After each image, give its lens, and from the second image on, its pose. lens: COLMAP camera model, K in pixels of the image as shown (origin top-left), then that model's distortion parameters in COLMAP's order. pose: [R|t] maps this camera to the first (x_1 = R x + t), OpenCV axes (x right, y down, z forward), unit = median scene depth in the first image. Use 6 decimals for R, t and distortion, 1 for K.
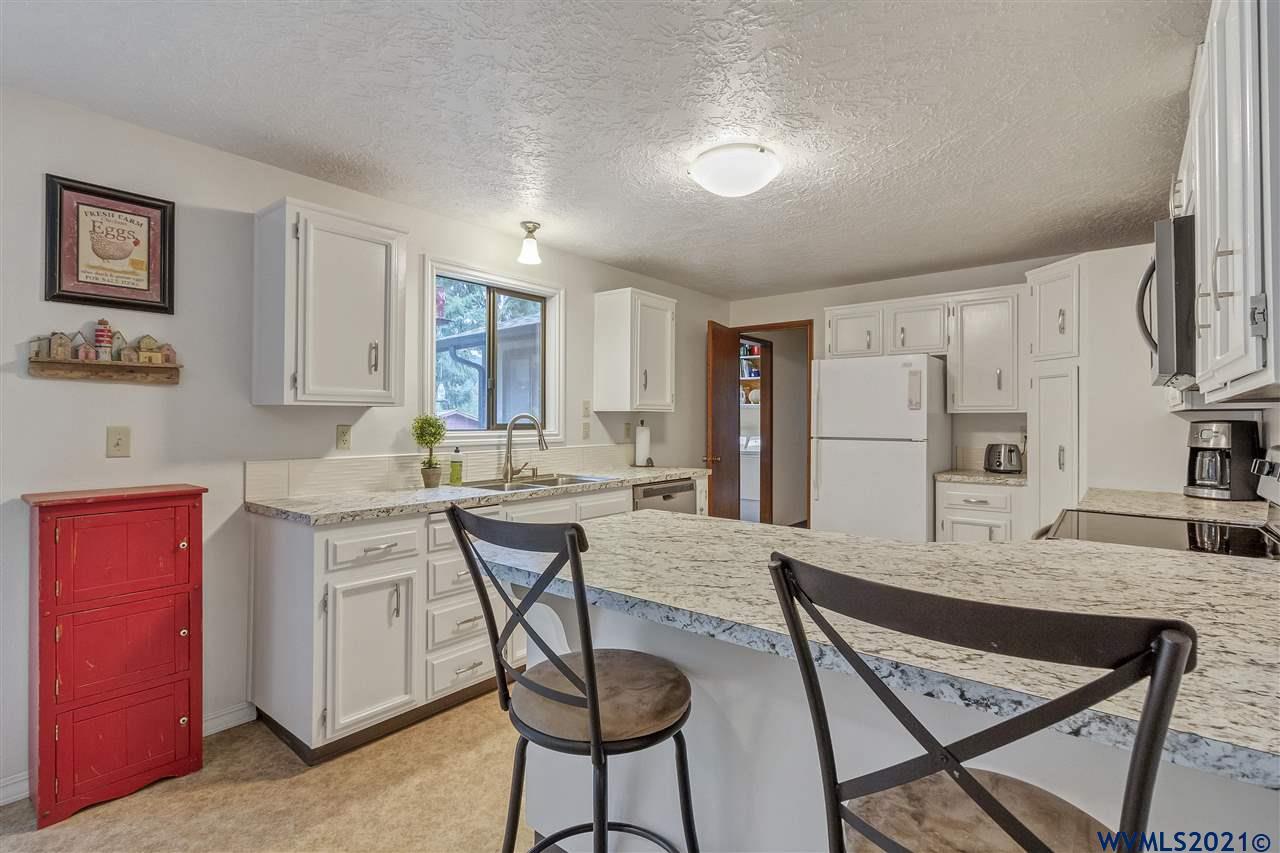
lens RADIAL K [[602.4, 0, 642.3], [0, 602.4, 417.7], [0, 0, 1]] dist [-0.005964, -0.000466]
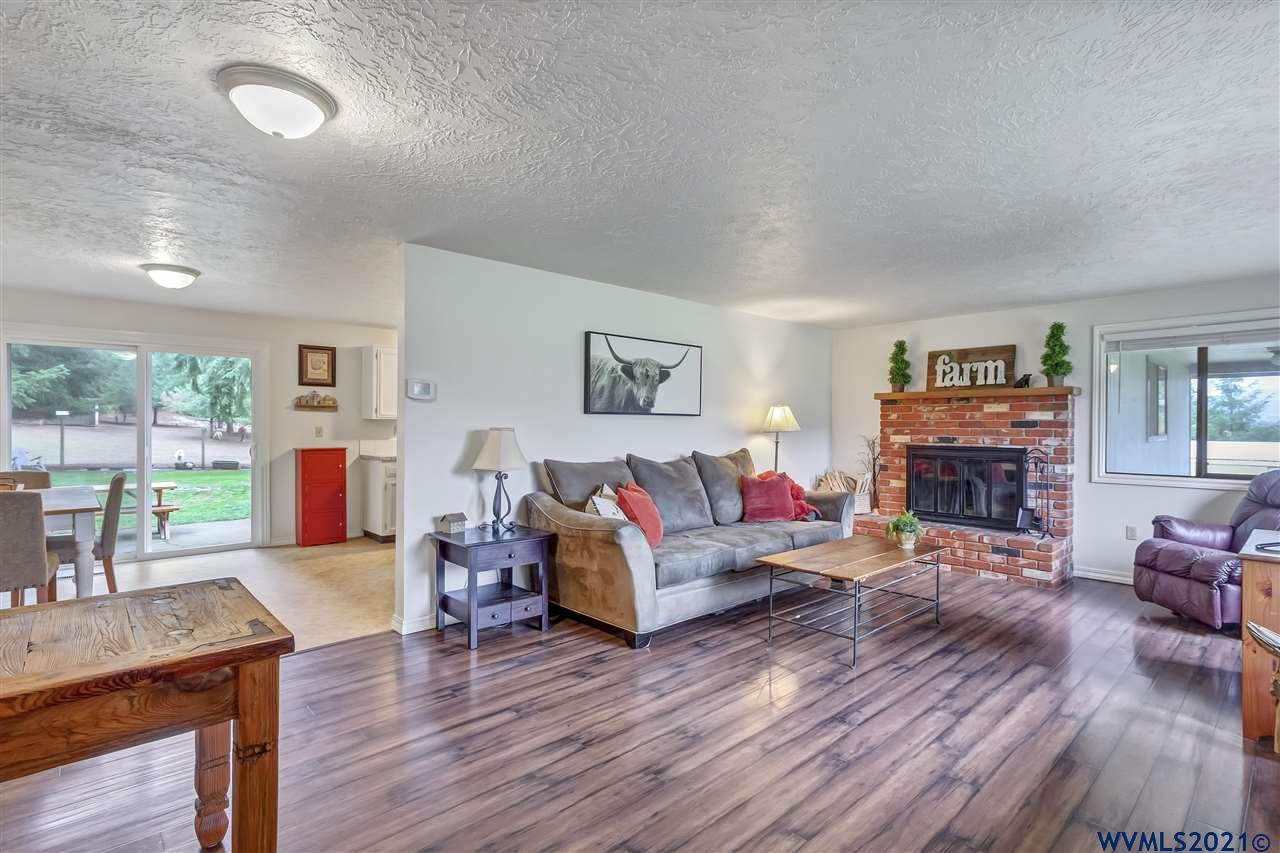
lens RADIAL K [[602.4, 0, 644.3], [0, 602.4, 426.6], [0, 0, 1]] dist [-0.005964, -0.000466]
pose [[0.988452, -0.004146, -0.151479, 1.827836], [0.004686, 0.999984, 0.003204, 0.020404], [0.151464, -0.003877, 0.988455, -2.667479]]
